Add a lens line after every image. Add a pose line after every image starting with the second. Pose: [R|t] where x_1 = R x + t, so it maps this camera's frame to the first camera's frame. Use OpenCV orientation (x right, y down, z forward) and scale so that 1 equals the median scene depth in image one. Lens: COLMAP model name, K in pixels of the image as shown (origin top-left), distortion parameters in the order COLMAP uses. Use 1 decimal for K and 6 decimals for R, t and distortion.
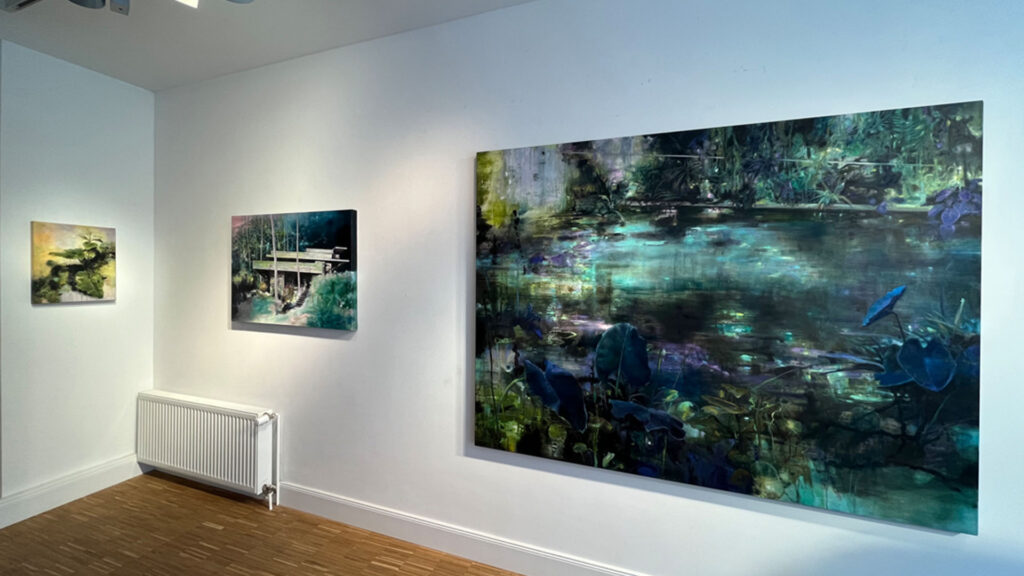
lens RADIAL K [[415.9, 0, 513.2], [0, 415.9, 282.5], [0, 0, 1]] dist [-0.003726, 0.001228]
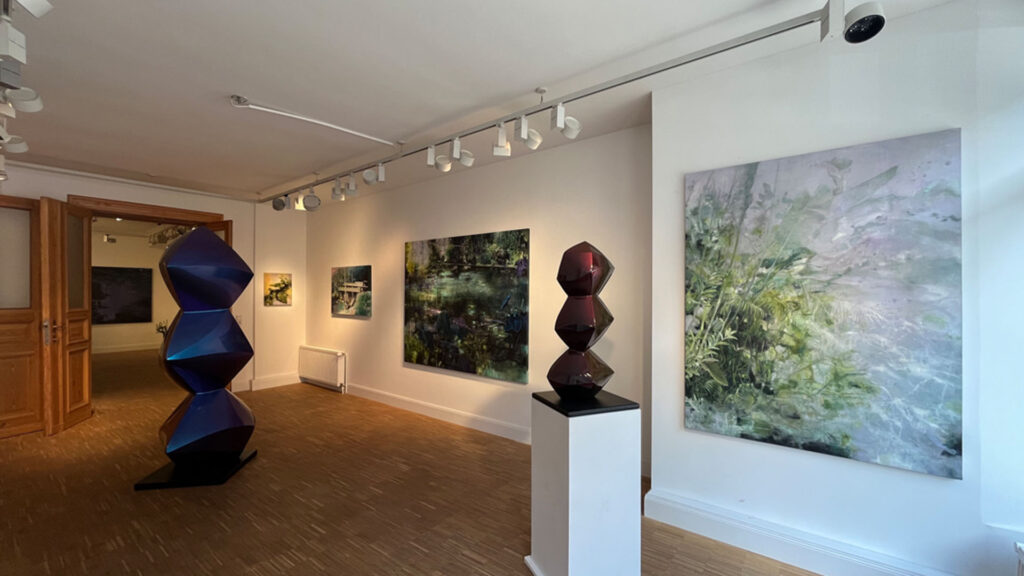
lens RADIAL K [[415.9, 0, 518.1], [0, 415.9, 290.8], [0, 0, 1]] dist [-0.003726, 0.001228]
pose [[0.955159, -0.011330, -0.295875, 1.098259], [0.005356, 0.999765, -0.020993, 0.024681], [0.296044, 0.018467, 0.954996, -0.988209]]
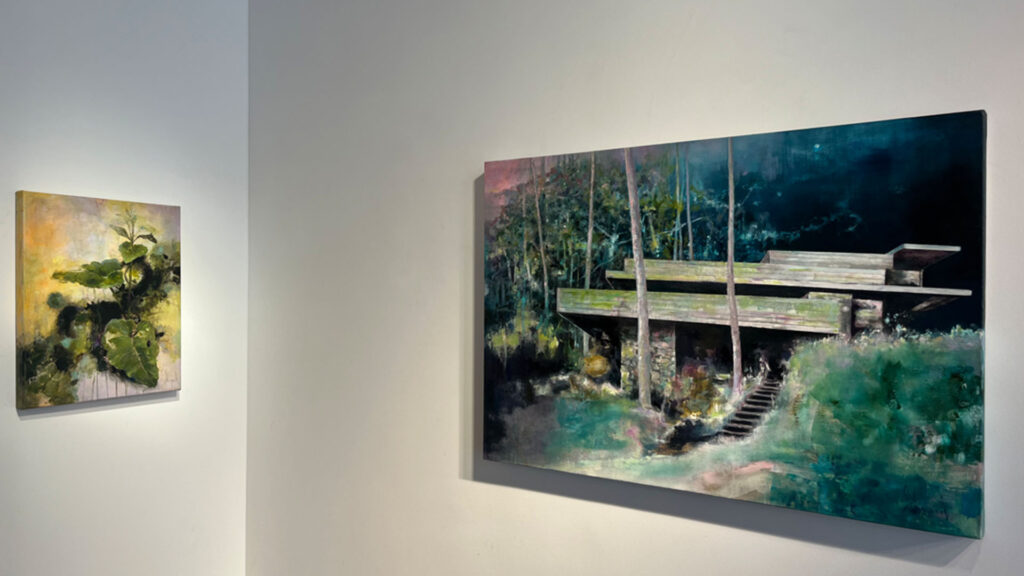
lens RADIAL K [[801.7, 0, 510.0], [0, 801.7, 292.1], [0, 0, 1]] dist [0.043752, -0.001315]
pose [[0.974118, -0.006107, -0.225956, -0.560980], [0.003783, 0.999935, -0.010719, -0.046398], [0.226007, 0.009587, 0.974079, 0.380993]]
